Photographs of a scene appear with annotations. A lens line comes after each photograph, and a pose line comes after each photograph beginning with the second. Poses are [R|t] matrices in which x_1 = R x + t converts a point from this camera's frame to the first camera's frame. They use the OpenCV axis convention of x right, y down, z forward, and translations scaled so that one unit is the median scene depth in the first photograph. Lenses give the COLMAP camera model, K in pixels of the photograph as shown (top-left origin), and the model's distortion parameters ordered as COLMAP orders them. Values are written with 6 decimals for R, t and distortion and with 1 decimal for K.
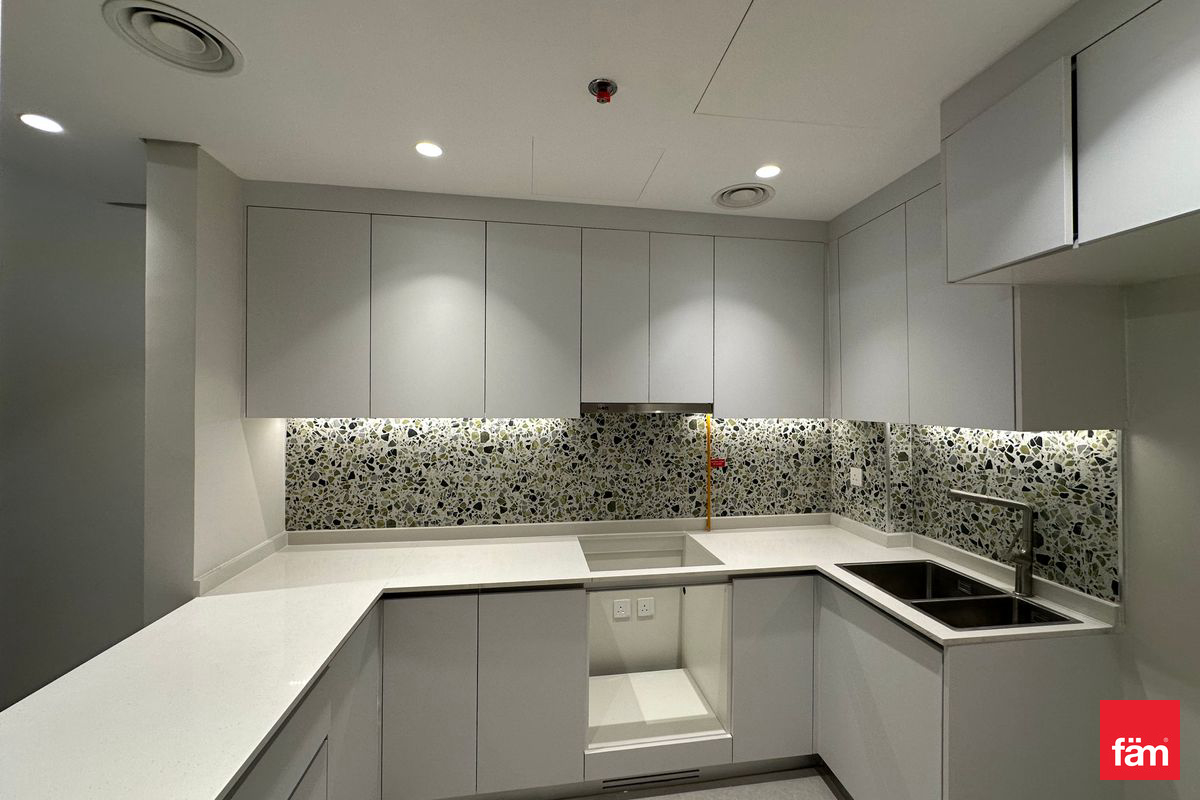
lens RADIAL K [[484.8, 0, 605.1], [0, 484.8, 398.7], [0, 0, 1]] dist [-0.000305, 0.000240]
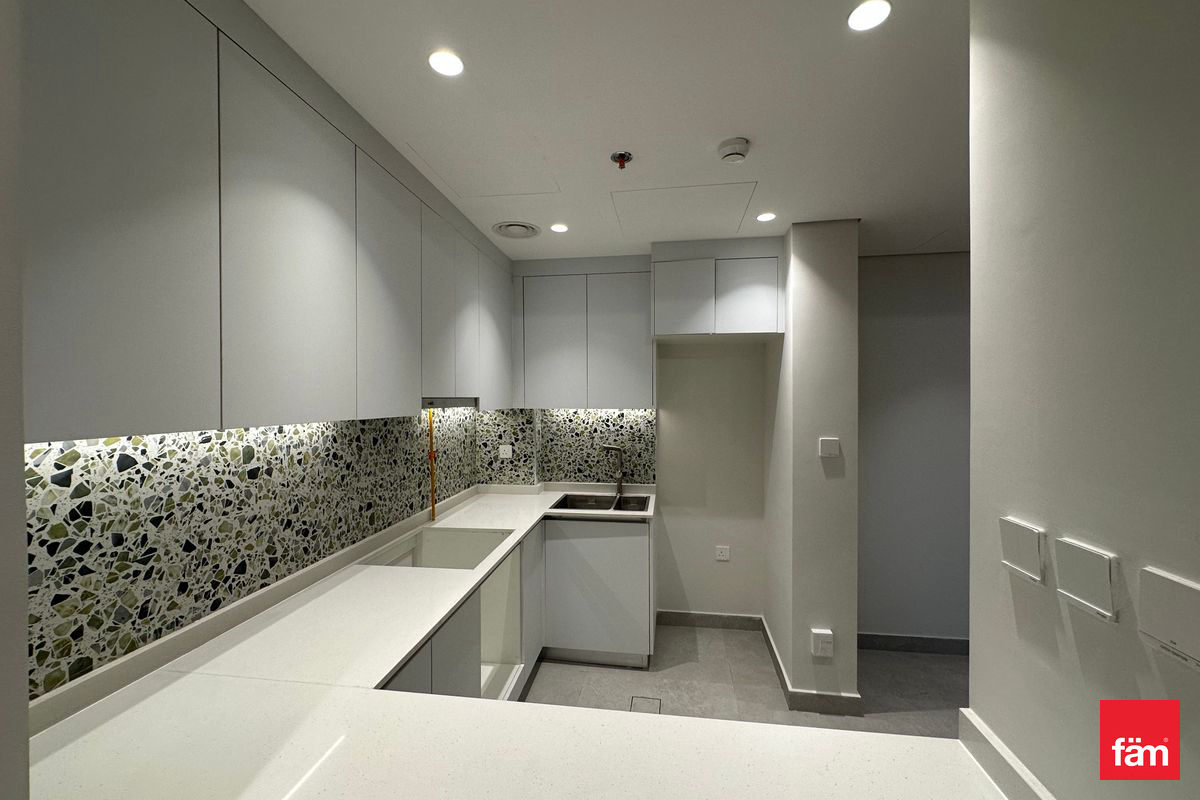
lens RADIAL K [[484.8, 0, 605.1], [0, 484.8, 398.7], [0, 0, 1]] dist [-0.000305, 0.000240]
pose [[0.255512, -0.008685, 0.966767, -0.740149], [0.000156, 0.999960, 0.008943, 0.002163], [-0.966806, -0.002134, 0.255503, 0.401992]]
